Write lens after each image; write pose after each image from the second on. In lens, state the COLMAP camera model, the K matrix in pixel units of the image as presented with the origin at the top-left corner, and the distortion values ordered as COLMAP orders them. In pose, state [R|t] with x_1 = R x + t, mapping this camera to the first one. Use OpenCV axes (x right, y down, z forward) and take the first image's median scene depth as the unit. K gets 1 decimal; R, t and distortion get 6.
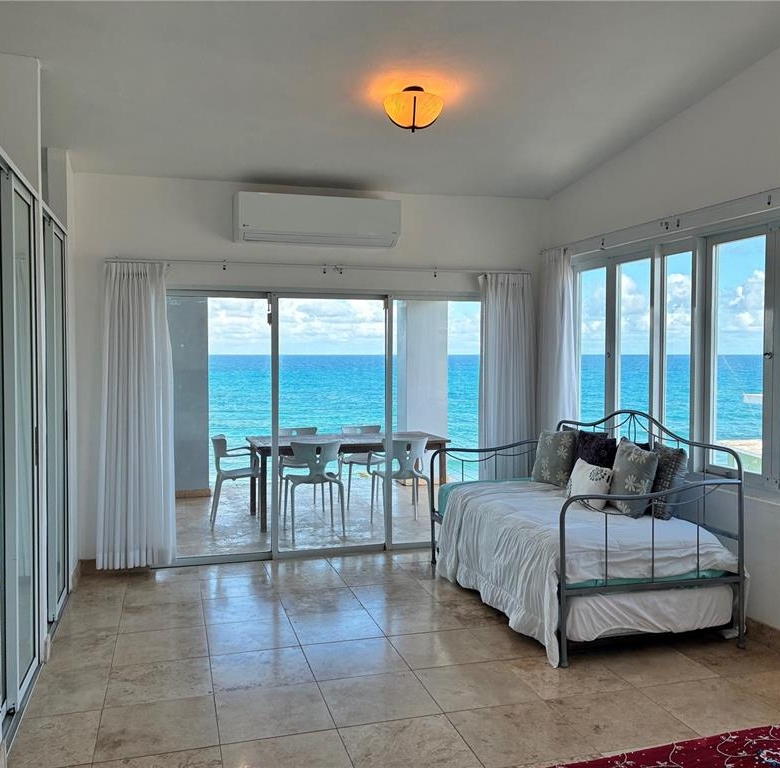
lens RADIAL K [[778.0, 0, 392.1], [0, 778.0, 387.3], [0, 0, 1]] dist [0.024496, 0.000000]
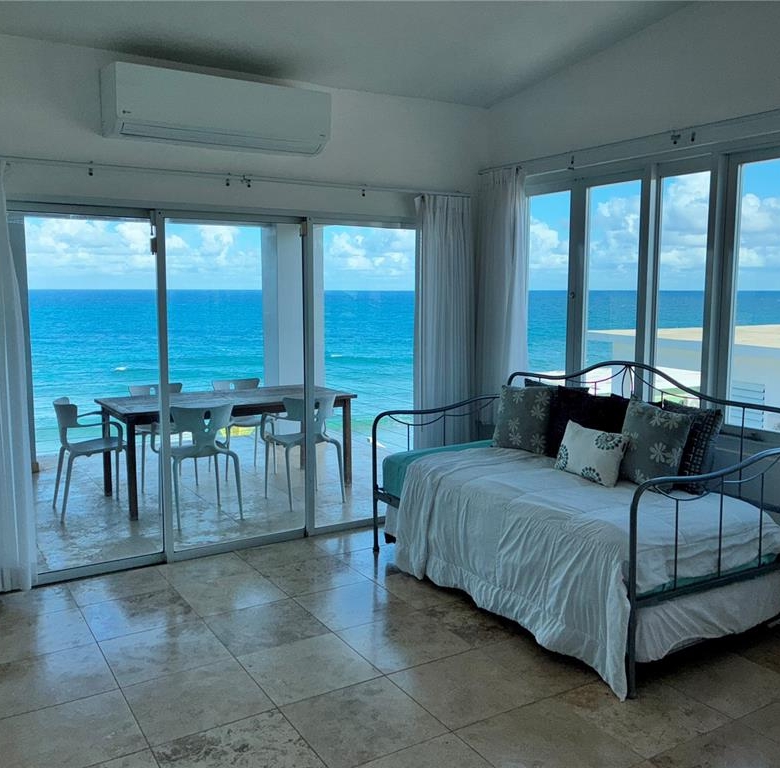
lens RADIAL K [[778.0, 0, 388.4], [0, 778.0, 377.4], [0, 0, 1]] dist [0.024496, 0.000000]
pose [[0.964398, -0.028222, 0.262944, -0.148382], [0.009741, 0.997406, 0.071325, -0.014563], [-0.264275, -0.066224, 0.962171, 0.228629]]
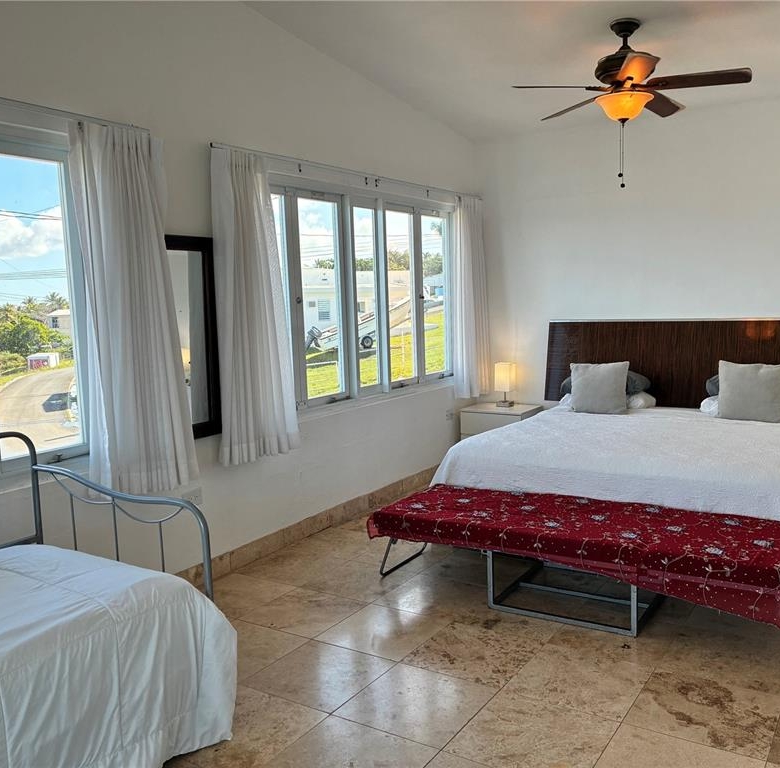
lens RADIAL K [[778.0, 0, 393.8], [0, 778.0, 384.3], [0, 0, 1]] dist [0.024496, 0.000000]
pose [[-0.663590, -0.054041, 0.746142, -0.506623], [0.066823, 0.989119, 0.131069, -0.055422], [-0.745106, 0.136836, -0.652758, 1.622206]]
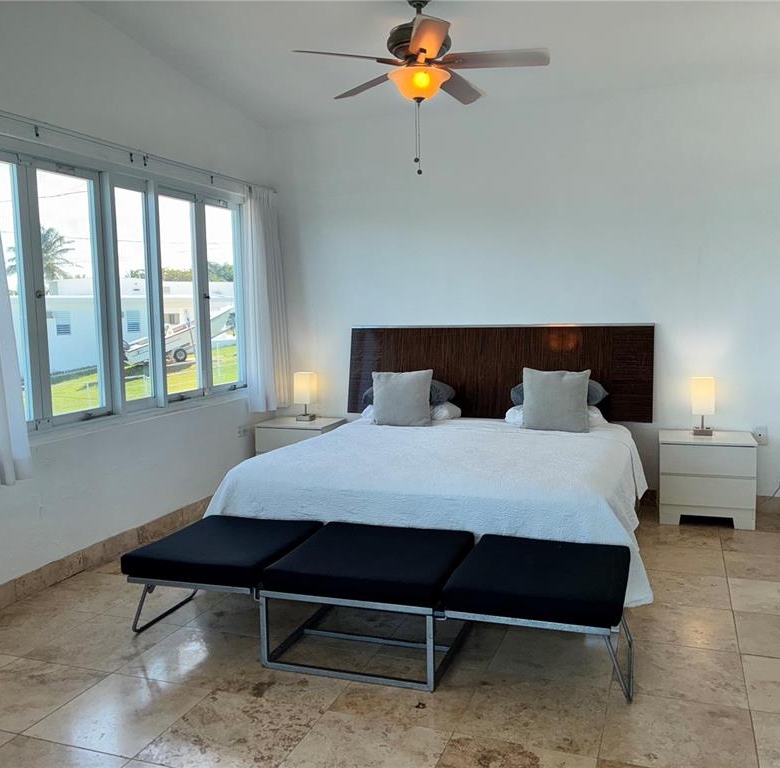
lens RADIAL K [[778.0, 0, 387.5], [0, 778.0, 384.5], [0, 0, 1]] dist [0.024496, 0.000000]
pose [[-0.808630, -0.034394, 0.587312, -0.456264], [0.048973, 0.990890, 0.125456, -0.032806], [-0.586276, 0.130210, -0.799578, 1.508069]]
